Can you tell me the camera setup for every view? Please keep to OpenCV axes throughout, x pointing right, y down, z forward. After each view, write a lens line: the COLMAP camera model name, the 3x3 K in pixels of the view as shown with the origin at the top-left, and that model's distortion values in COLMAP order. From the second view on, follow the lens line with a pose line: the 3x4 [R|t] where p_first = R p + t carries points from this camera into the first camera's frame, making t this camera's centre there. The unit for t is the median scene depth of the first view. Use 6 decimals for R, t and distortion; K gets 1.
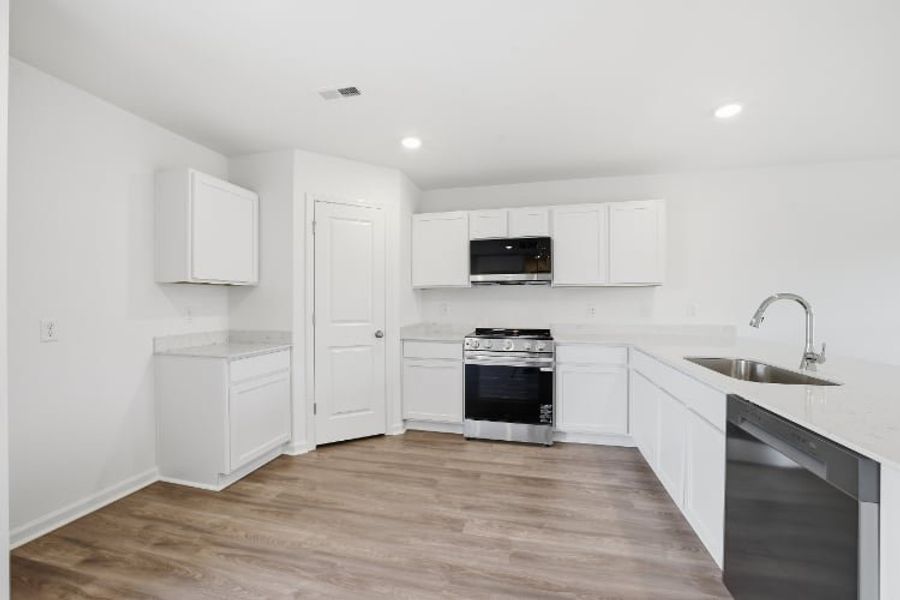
lens RADIAL K [[354.2, 0, 451.1], [0, 354.2, 302.9], [0, 0, 1]] dist [-0.038710, 0.000098]
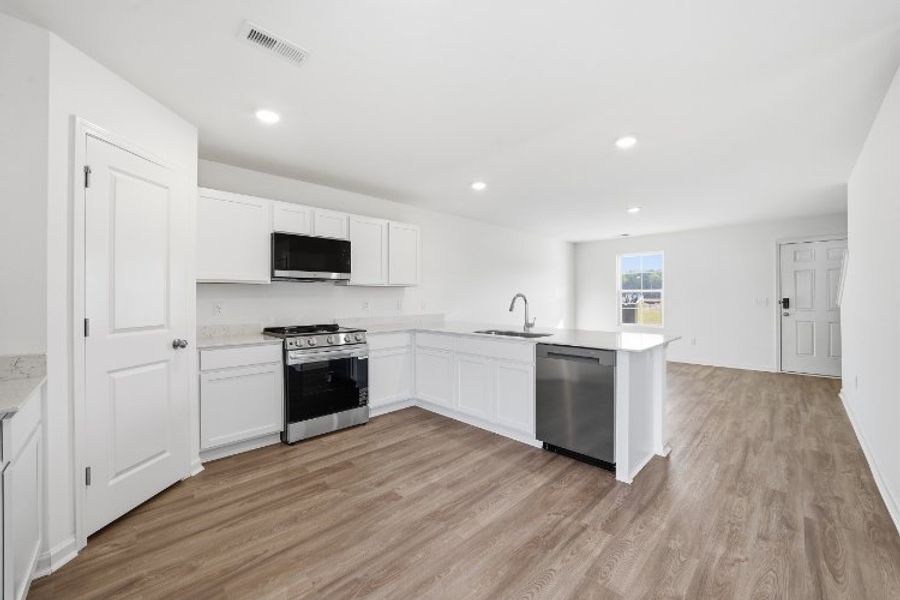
lens RADIAL K [[351.9, 0, 447.0], [0, 351.9, 295.4], [0, 0, 1]] dist [-0.038791, 0.008673]
pose [[0.532371, 0.003730, 0.846503, -0.565269], [0.007004, 0.999937, -0.008810, -0.001612], [-0.846482, 0.010619, 0.532311, 0.162945]]
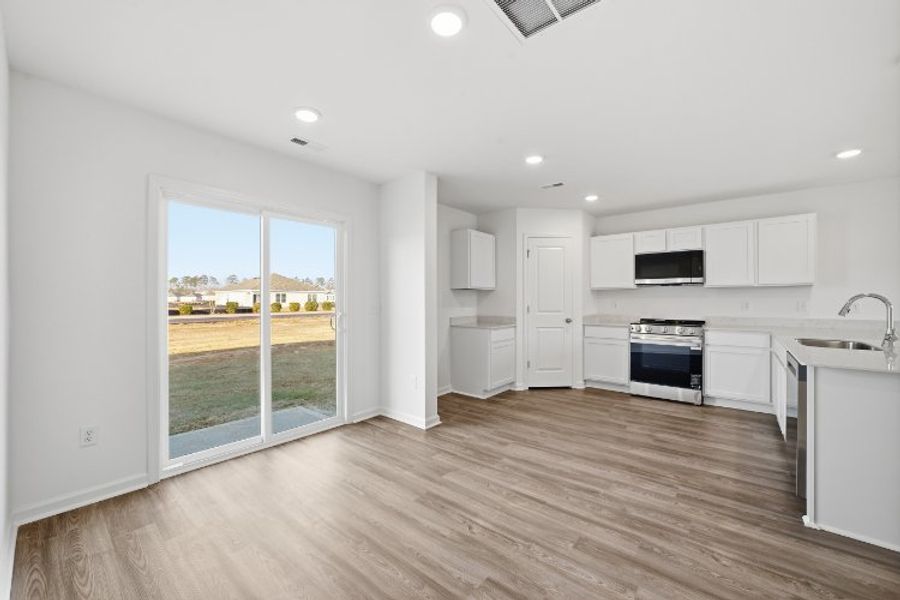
lens RADIAL K [[352.7, 0, 452.6], [0, 352.7, 298.4], [0, 0, 1]] dist [-0.020360, 0.000054]
pose [[0.898600, -0.000906, -0.438769, 0.016162], [-0.000720, 0.999993, -0.003539, -0.000808], [0.438769, 0.003496, 0.898593, -0.646753]]
